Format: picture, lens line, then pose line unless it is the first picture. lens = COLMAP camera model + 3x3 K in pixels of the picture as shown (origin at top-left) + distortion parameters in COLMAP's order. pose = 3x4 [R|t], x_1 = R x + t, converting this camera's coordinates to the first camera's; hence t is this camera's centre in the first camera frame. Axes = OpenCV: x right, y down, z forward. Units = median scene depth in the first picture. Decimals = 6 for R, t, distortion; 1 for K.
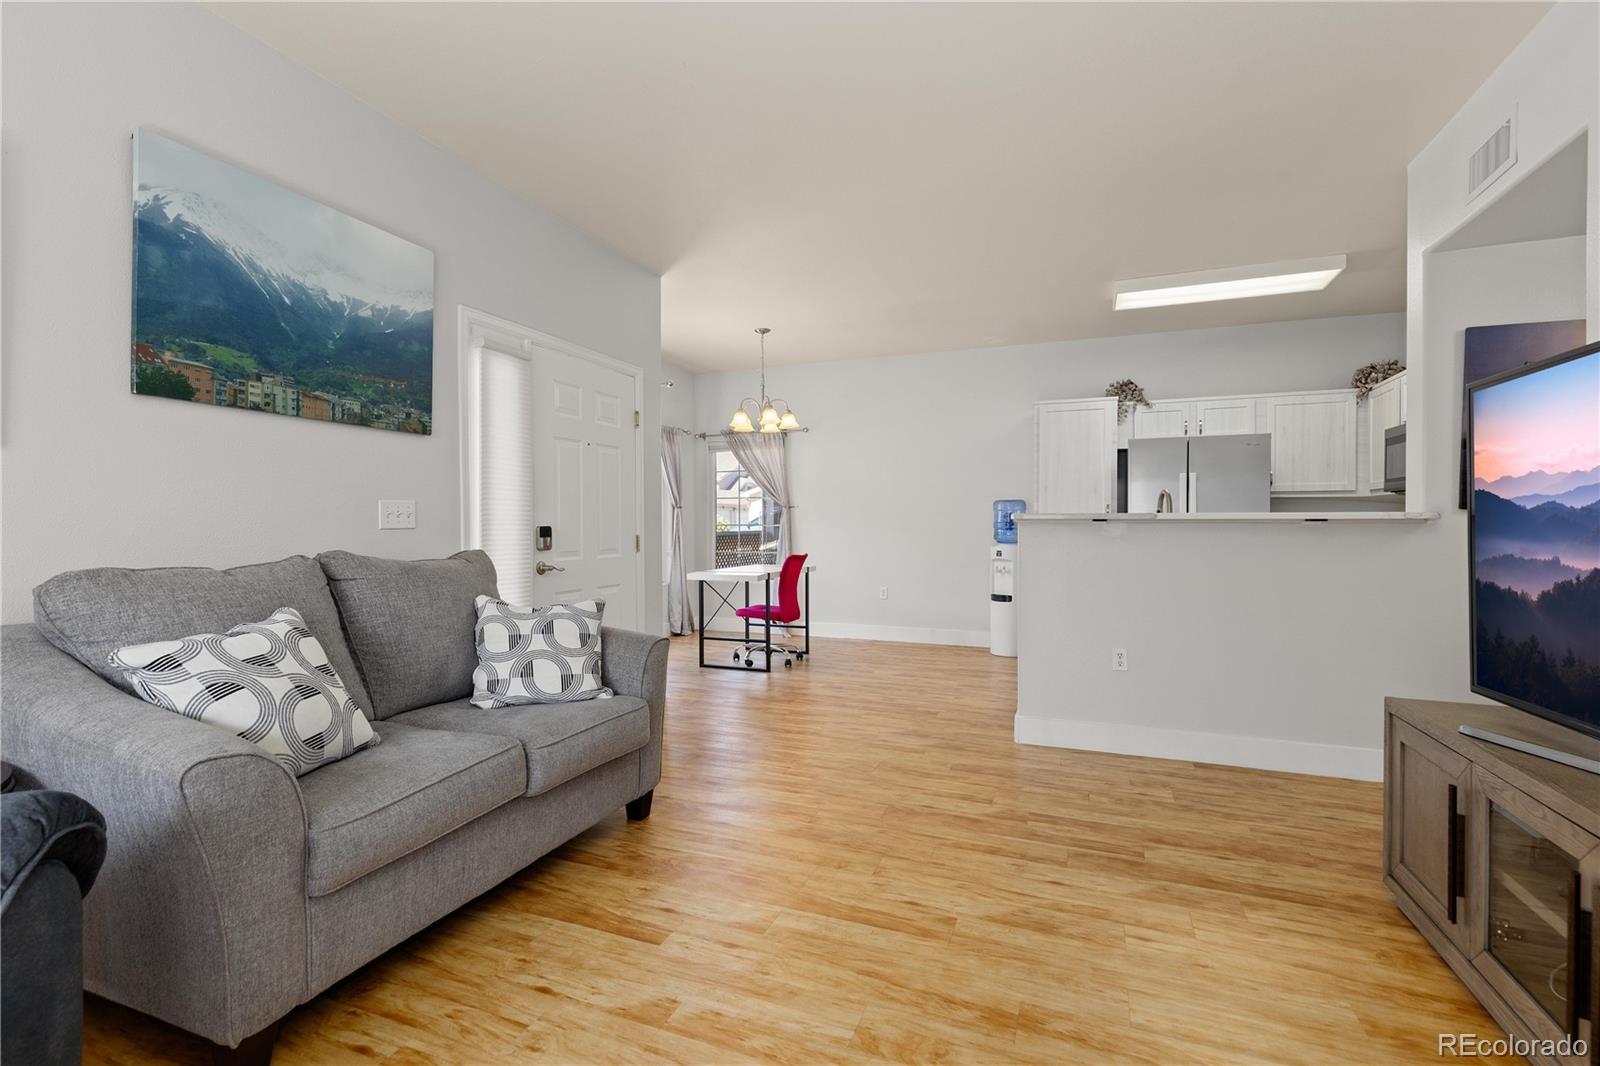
lens RADIAL K [[730.1, 0, 790.2], [0, 730.1, 531.0], [0, 0, 1]] dist [0.010113, -0.001781]
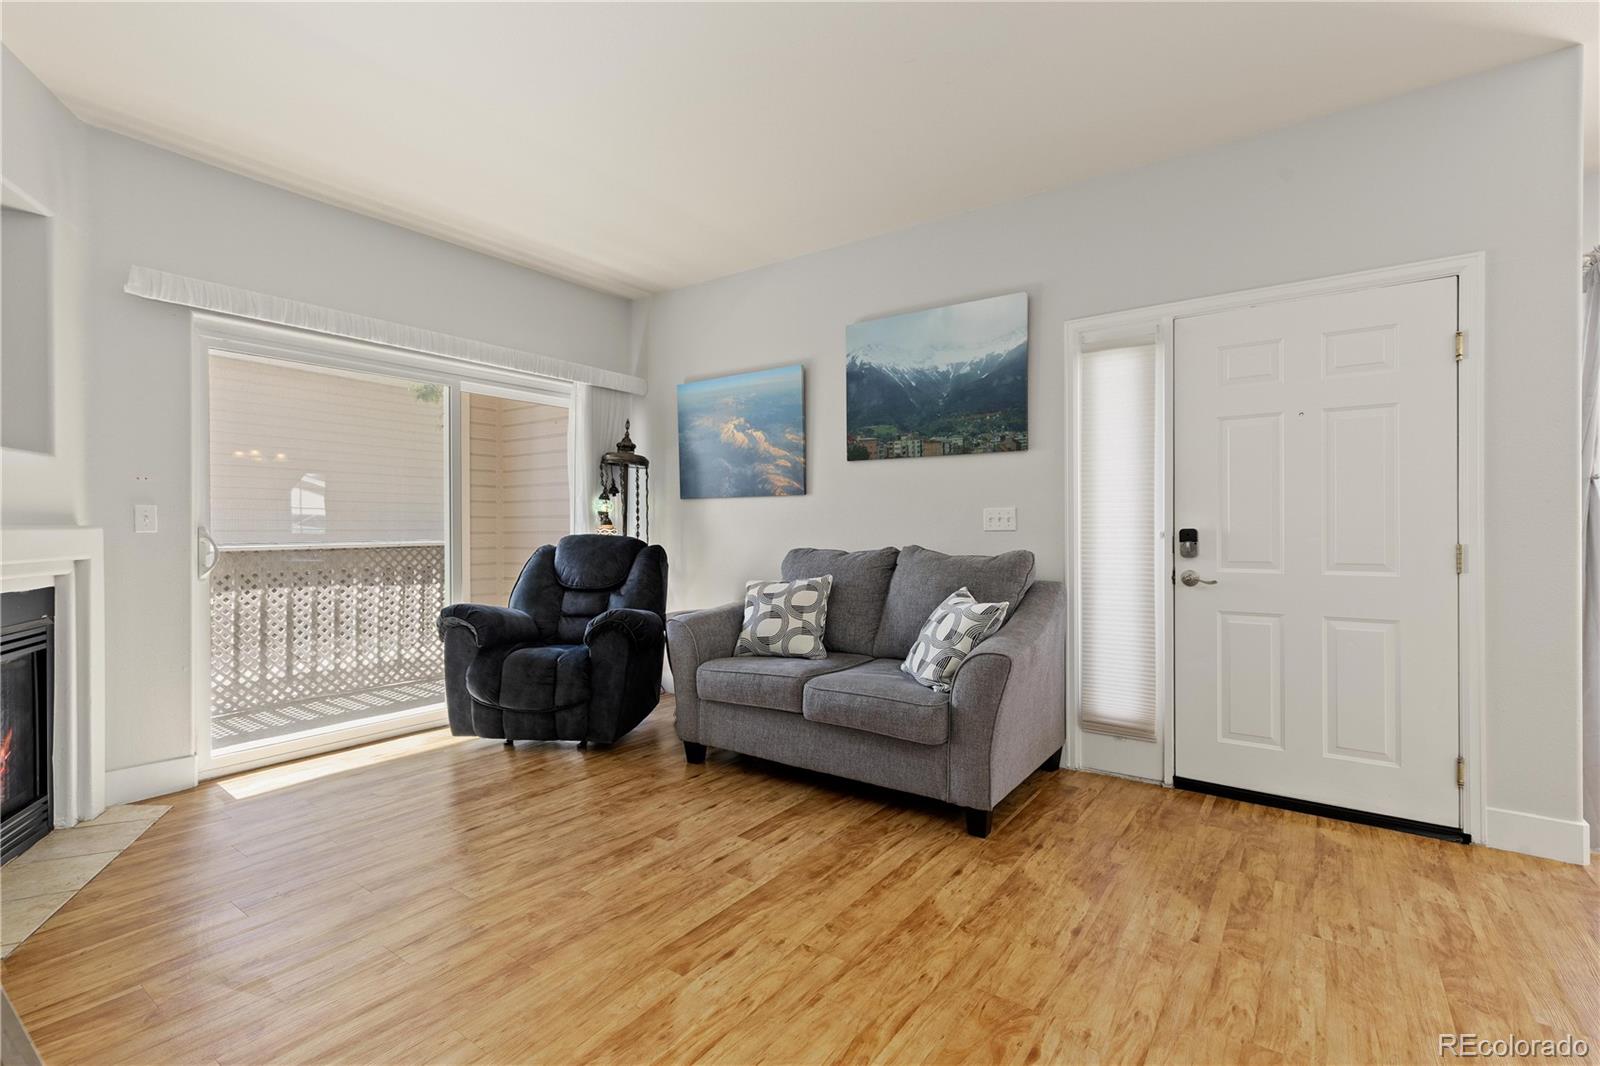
lens RADIAL K [[730.1, 0, 792.1], [0, 730.1, 530.2], [0, 0, 1]] dist [0.010113, -0.001781]
pose [[-0.240066, 0.002571, -0.970753, 0.876322], [-0.007232, 0.999964, 0.004437, -0.008144], [0.970730, 0.008086, -0.240039, 1.116368]]
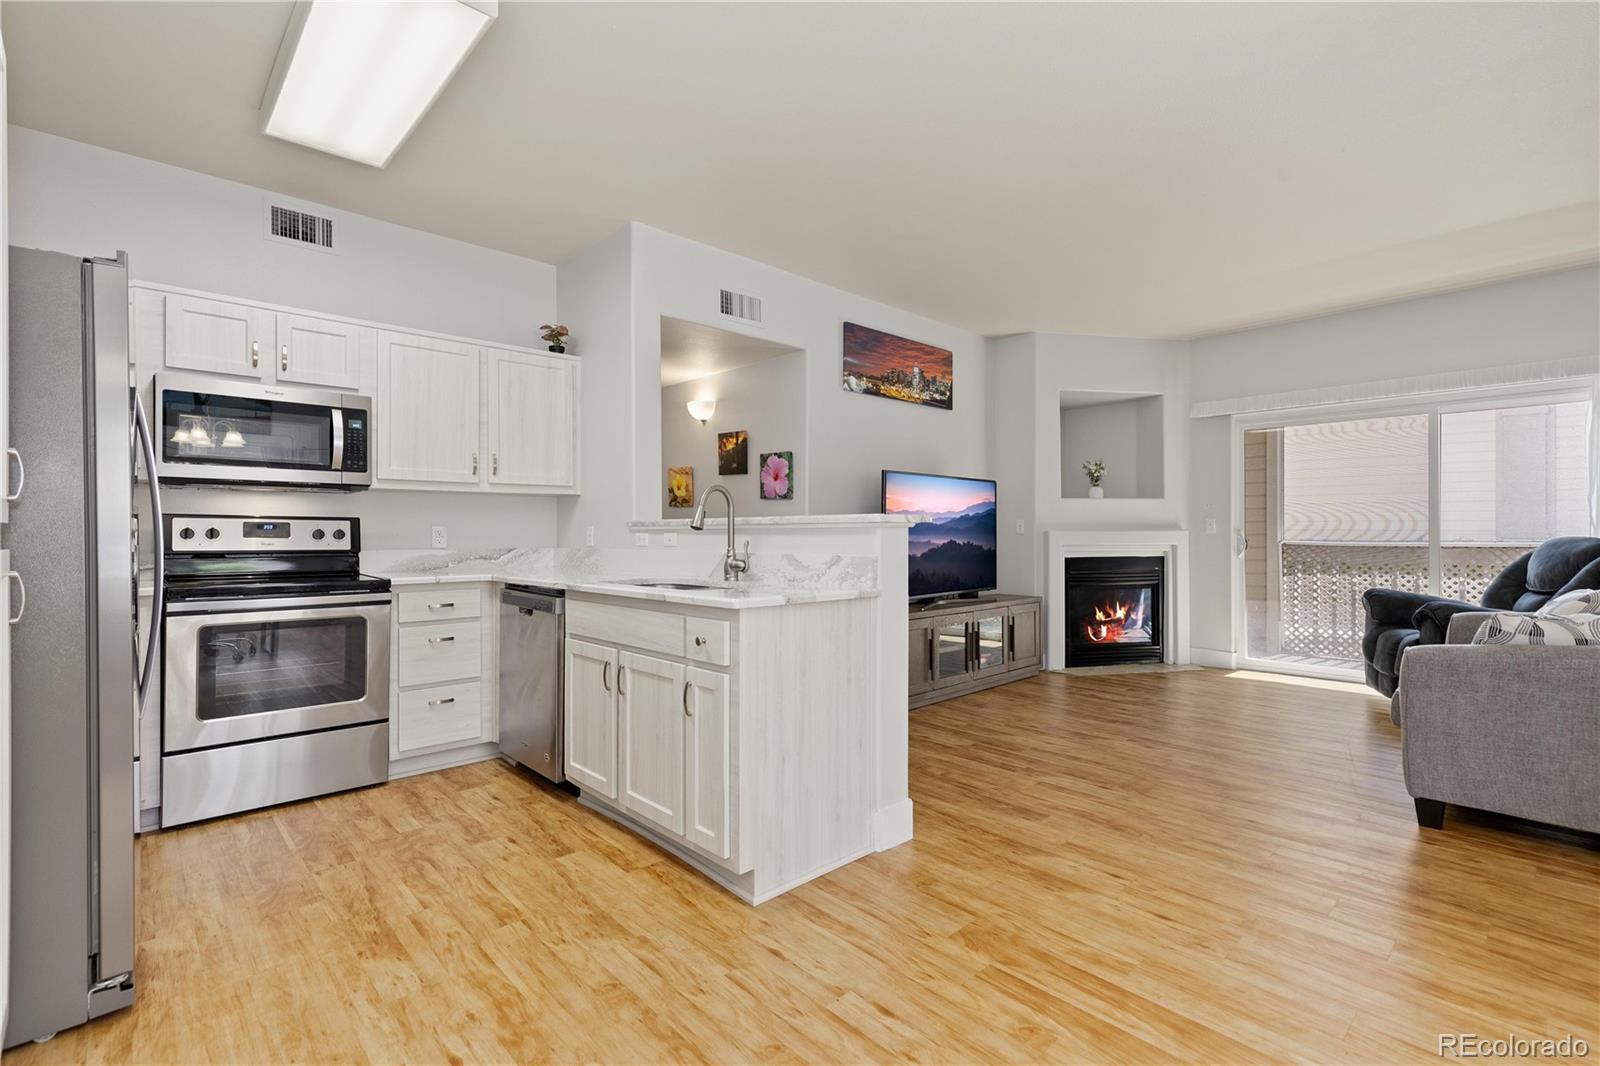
lens RADIAL K [[730.1, 0, 788.5], [0, 730.1, 527.1], [0, 0, 1]] dist [0.010113, -0.001781]
pose [[-0.903933, 0.002268, 0.427667, 0.171219], [0.003752, 0.999990, 0.002627, -0.021398], [-0.427657, 0.003979, -0.903932, 2.563495]]
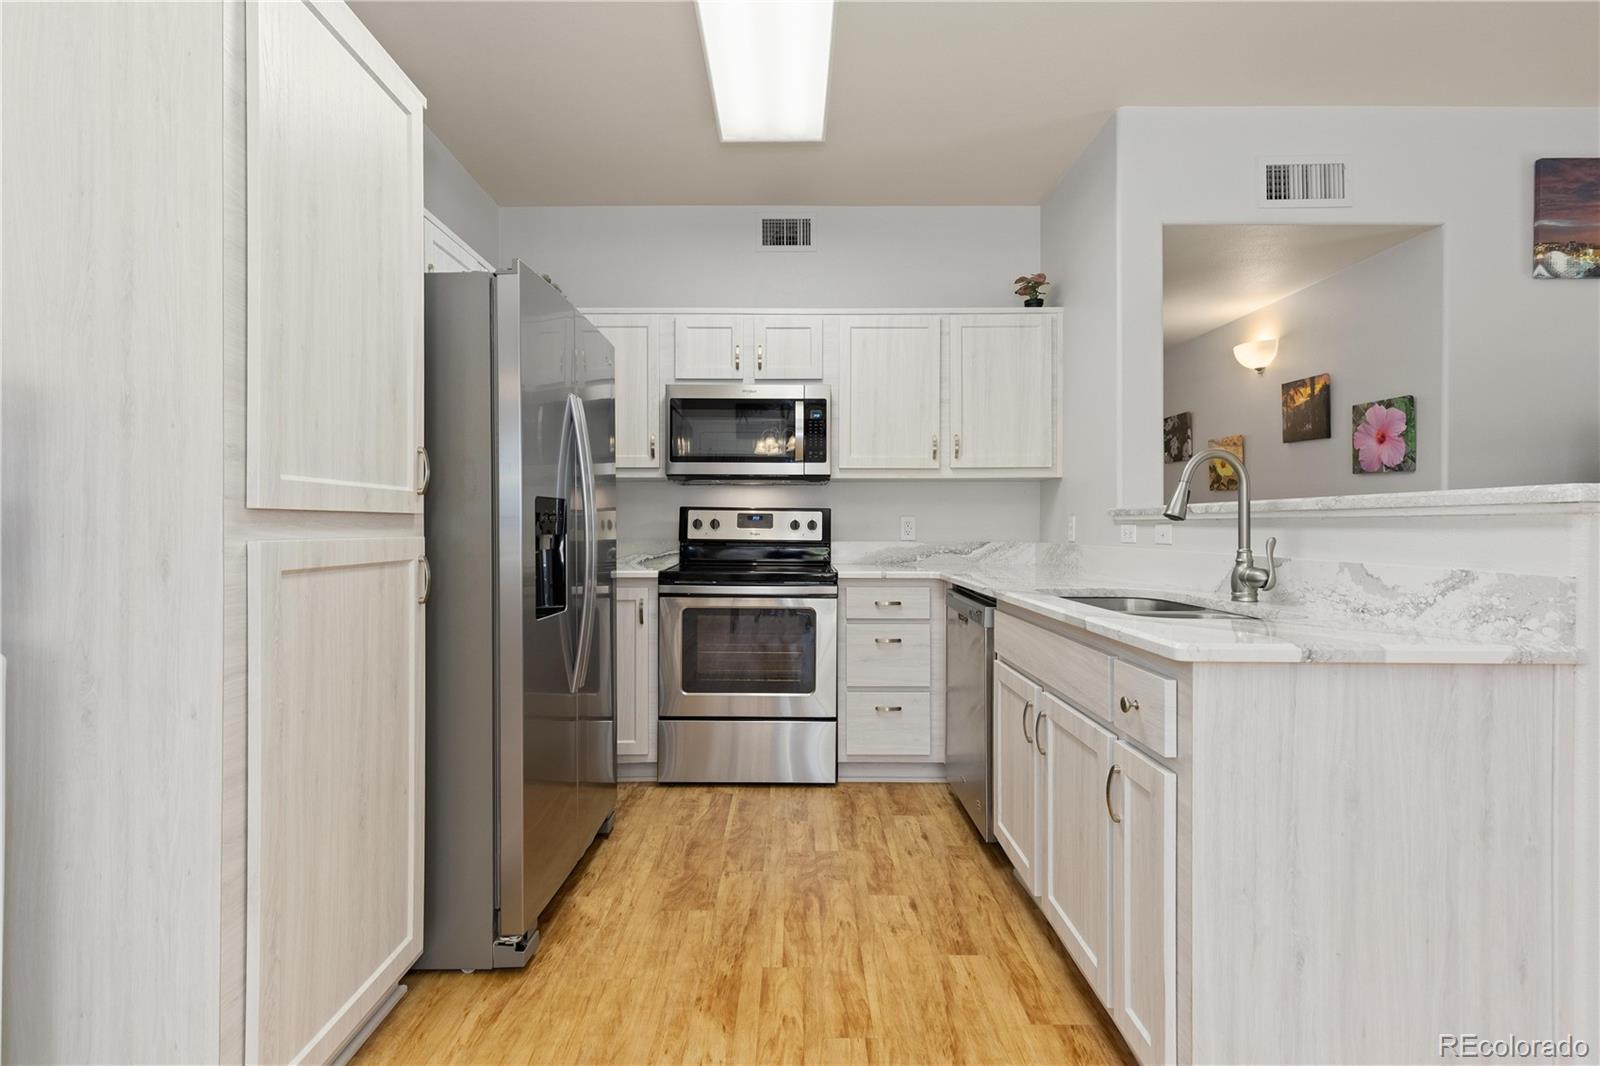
lens RADIAL K [[730.1, 0, 792.5], [0, 730.1, 521.8], [0, 0, 1]] dist [0.010113, -0.001781]
pose [[-0.375002, 0.000420, 0.927024, 0.247650], [0.006359, 0.999978, 0.002120, -0.016641], [-0.927002, 0.006690, -0.374996, 2.225165]]
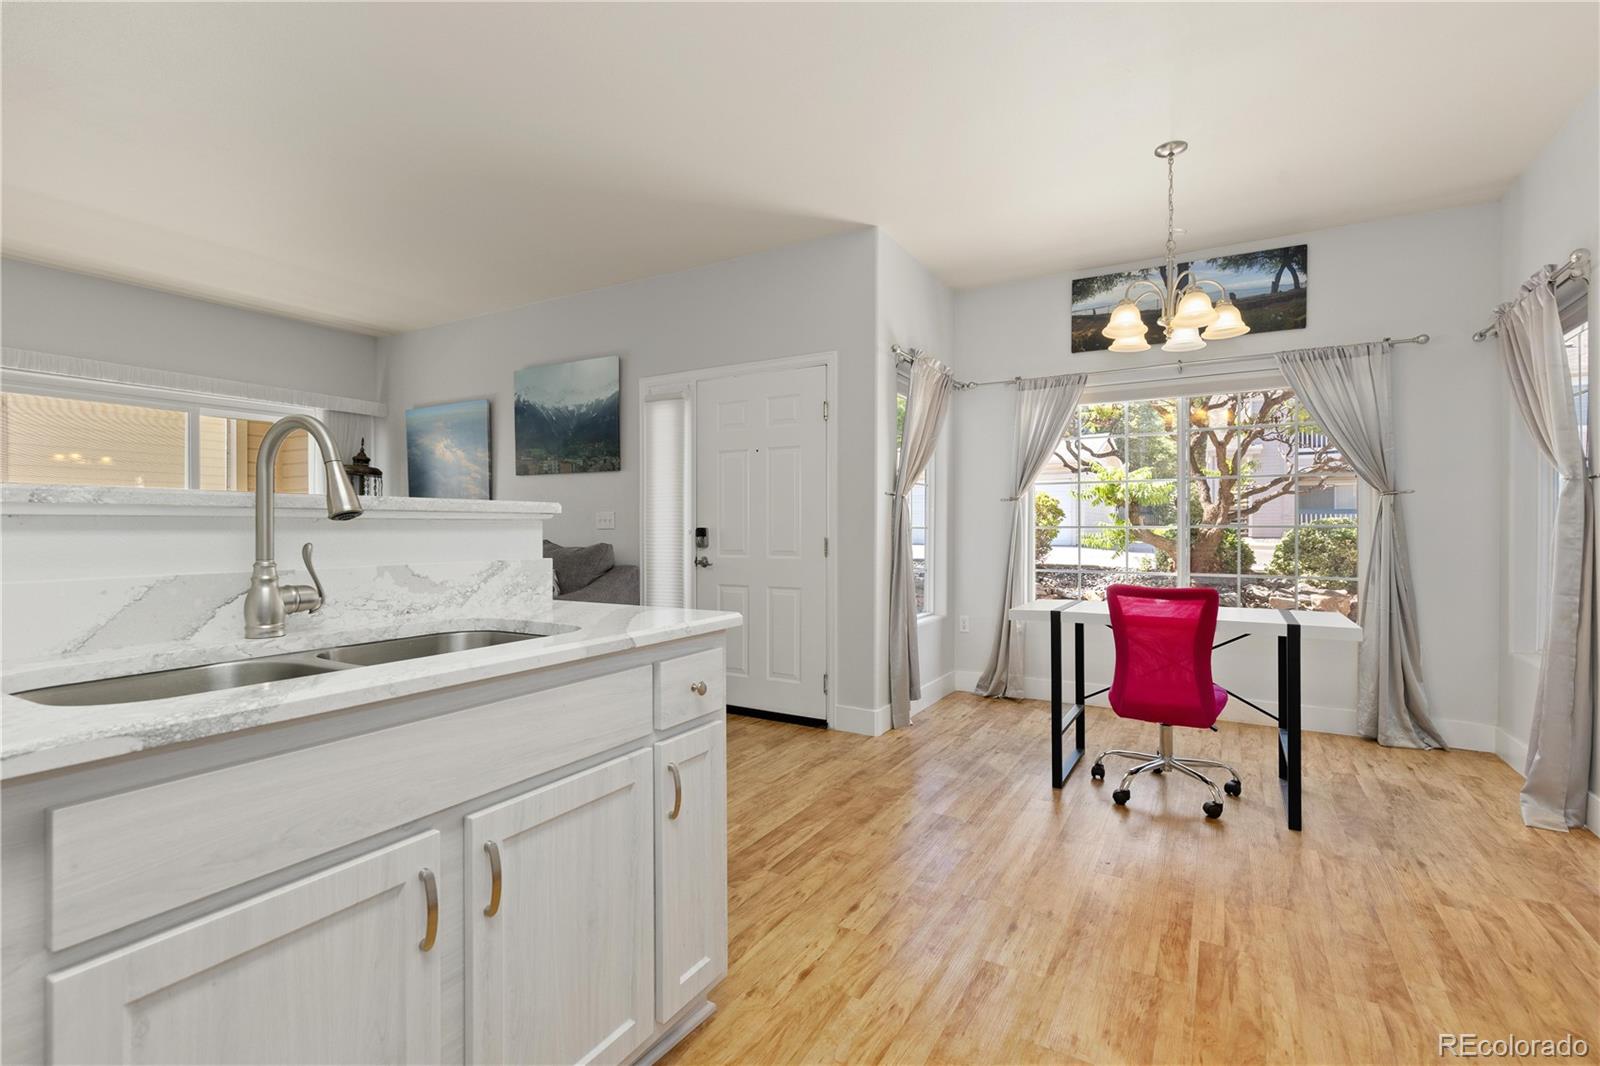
lens RADIAL K [[730.1, 0, 791.8], [0, 730.1, 528.8], [0, 0, 1]] dist [0.010113, -0.001781]
pose [[-0.148613, 0.000683, -0.988895, 1.244814], [-0.008340, 0.999963, 0.001945, -0.011945], [0.988860, 0.008537, -0.148602, 1.957404]]
